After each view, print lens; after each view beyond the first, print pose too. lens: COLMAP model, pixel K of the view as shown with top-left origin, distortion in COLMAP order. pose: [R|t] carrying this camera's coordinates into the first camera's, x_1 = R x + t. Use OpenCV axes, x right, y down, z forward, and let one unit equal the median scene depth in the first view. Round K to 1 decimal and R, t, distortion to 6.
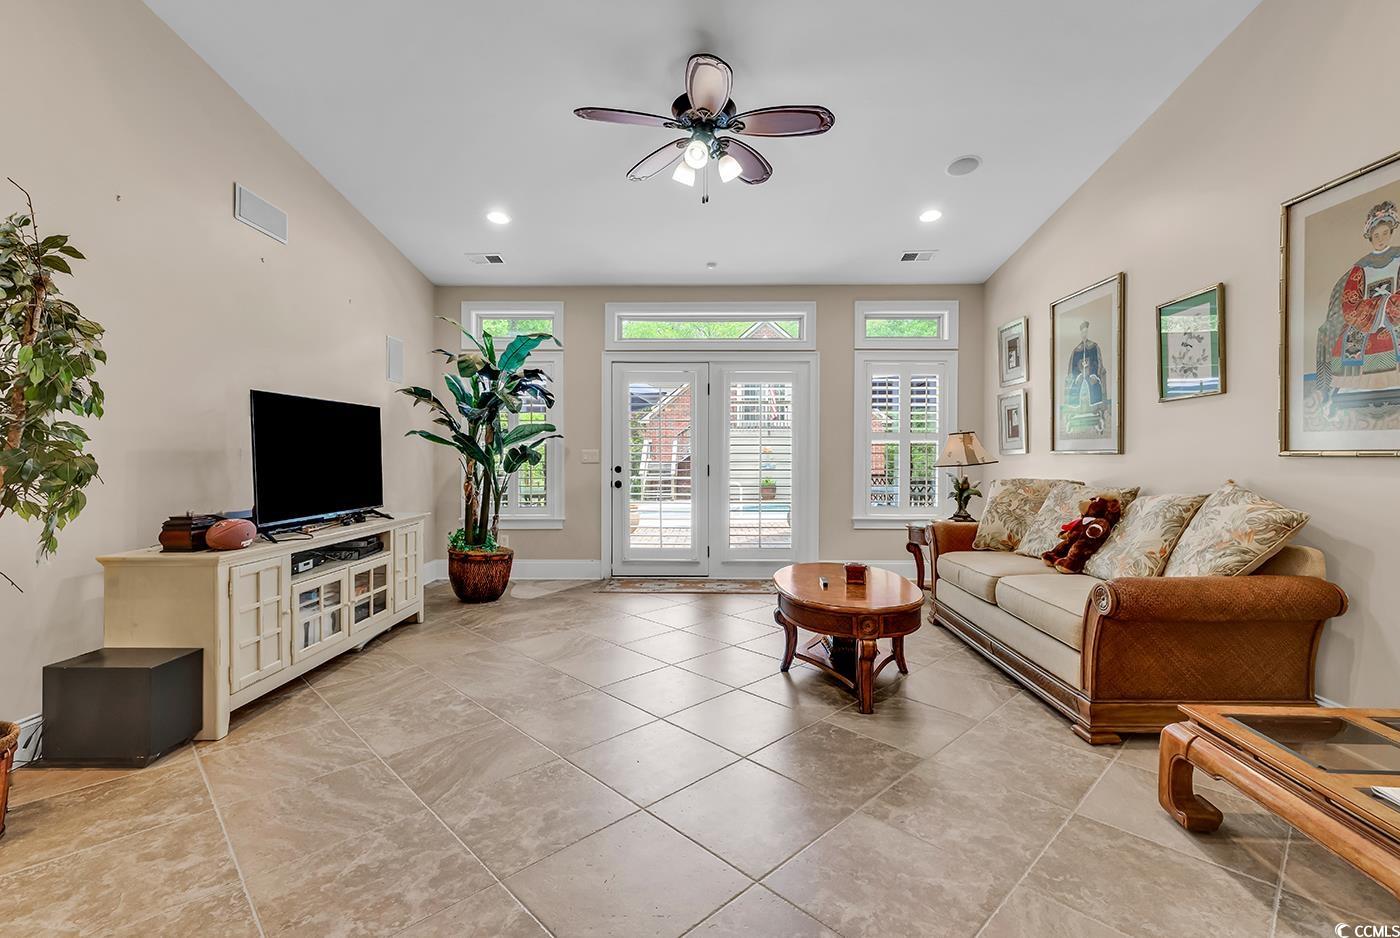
lens RADIAL K [[631.2, 0, 700.3], [0, 631.2, 456.1], [0, 0, 1]] dist [0.001674, 0.000521]
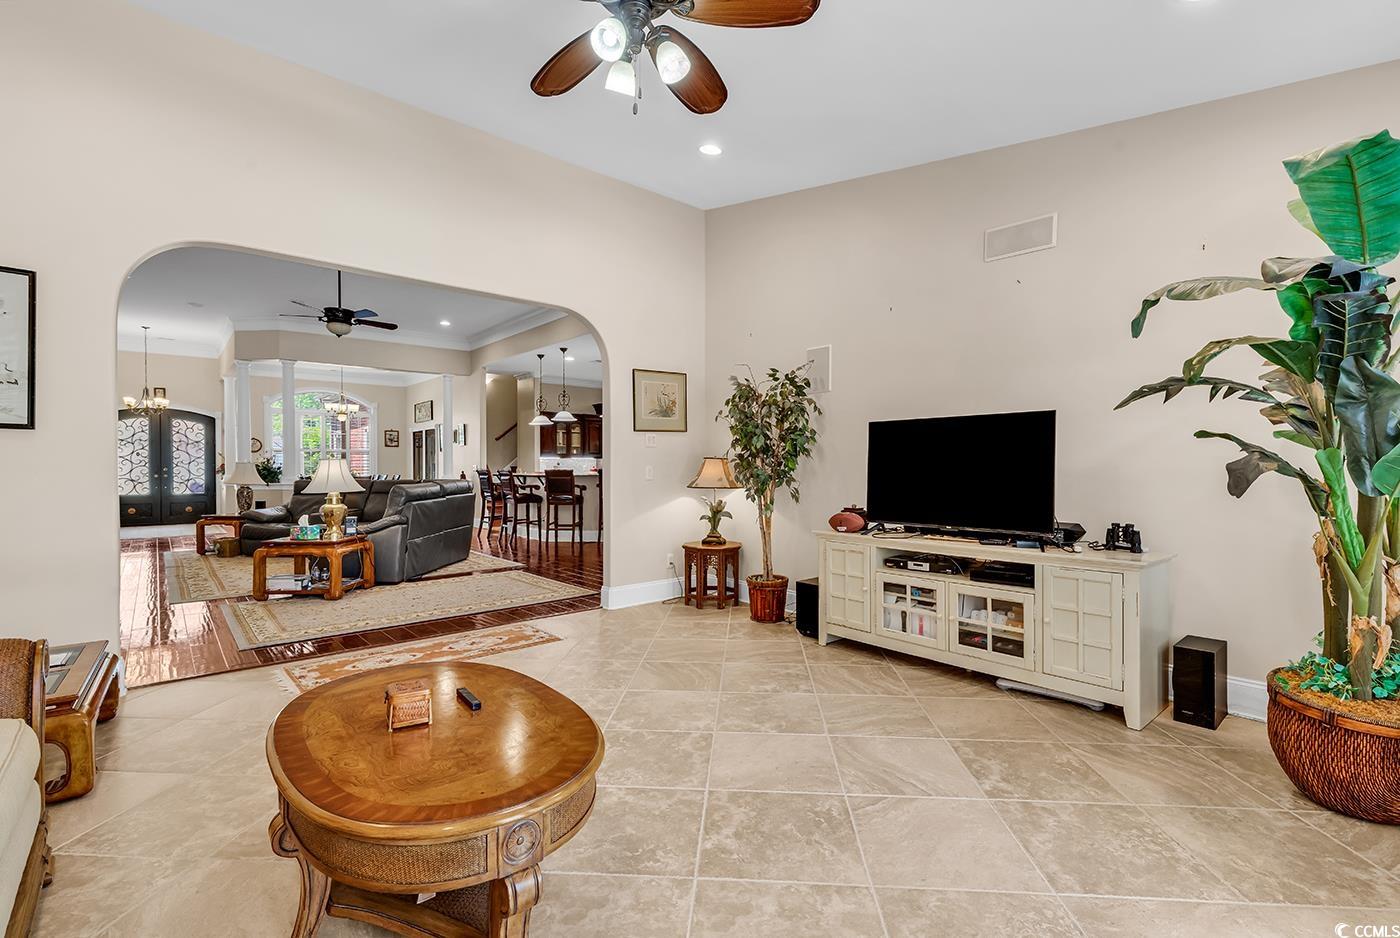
lens RADIAL K [[631.2, 0, 703.3], [0, 631.2, 470.4], [0, 0, 1]] dist [0.001674, 0.000521]
pose [[-0.739695, 0.005341, -0.672921, 0.431242], [-0.003786, 0.999920, 0.012099, -0.011538], [0.672932, 0.011497, -0.739615, 1.588528]]
